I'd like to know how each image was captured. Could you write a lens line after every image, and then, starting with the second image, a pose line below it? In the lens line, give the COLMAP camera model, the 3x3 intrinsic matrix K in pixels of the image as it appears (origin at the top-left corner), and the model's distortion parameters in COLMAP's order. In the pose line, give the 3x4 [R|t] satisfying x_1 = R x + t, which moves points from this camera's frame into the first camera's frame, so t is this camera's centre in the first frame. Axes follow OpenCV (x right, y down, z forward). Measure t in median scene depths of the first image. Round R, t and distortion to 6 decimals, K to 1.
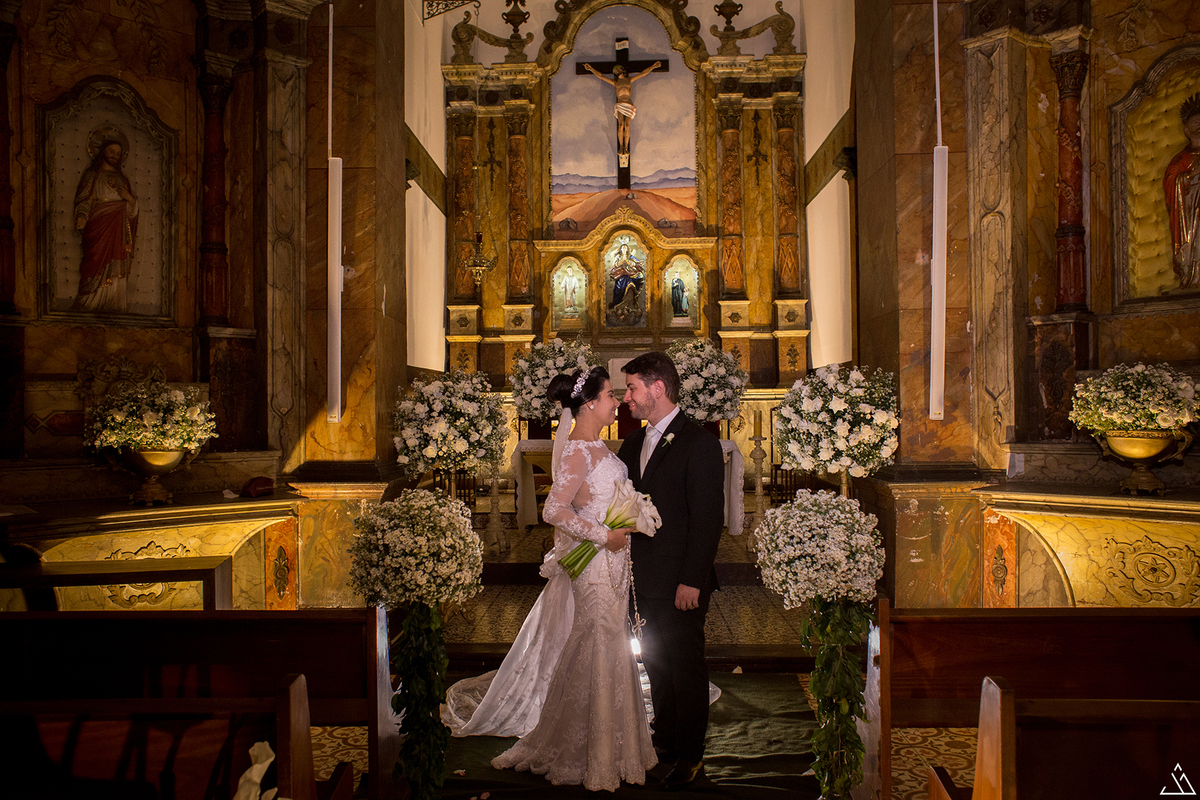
lens RADIAL K [[959.0, 0, 600.0], [0, 959.0, 400.0], [0, 0, 1]] dist [-0.118618, 0.144202]
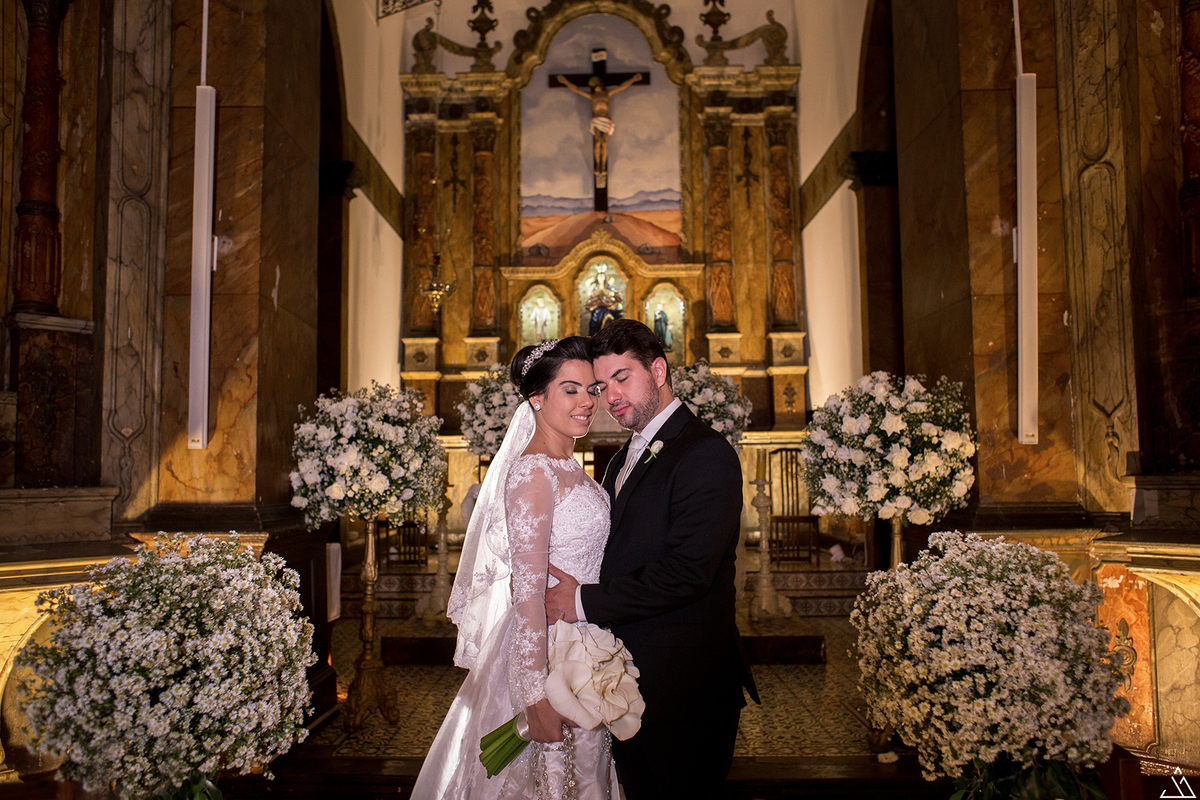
lens RADIAL K [[959.0, 0, 600.0], [0, 959.0, 400.0], [0, 0, 1]] dist [-0.118618, 0.144202]
pose [[0.999738, 0.001530, 0.022839, 0.006796], [-0.000148, 0.998176, -0.060377, 0.020843], [-0.022890, 0.060358, 0.997914, 0.192740]]
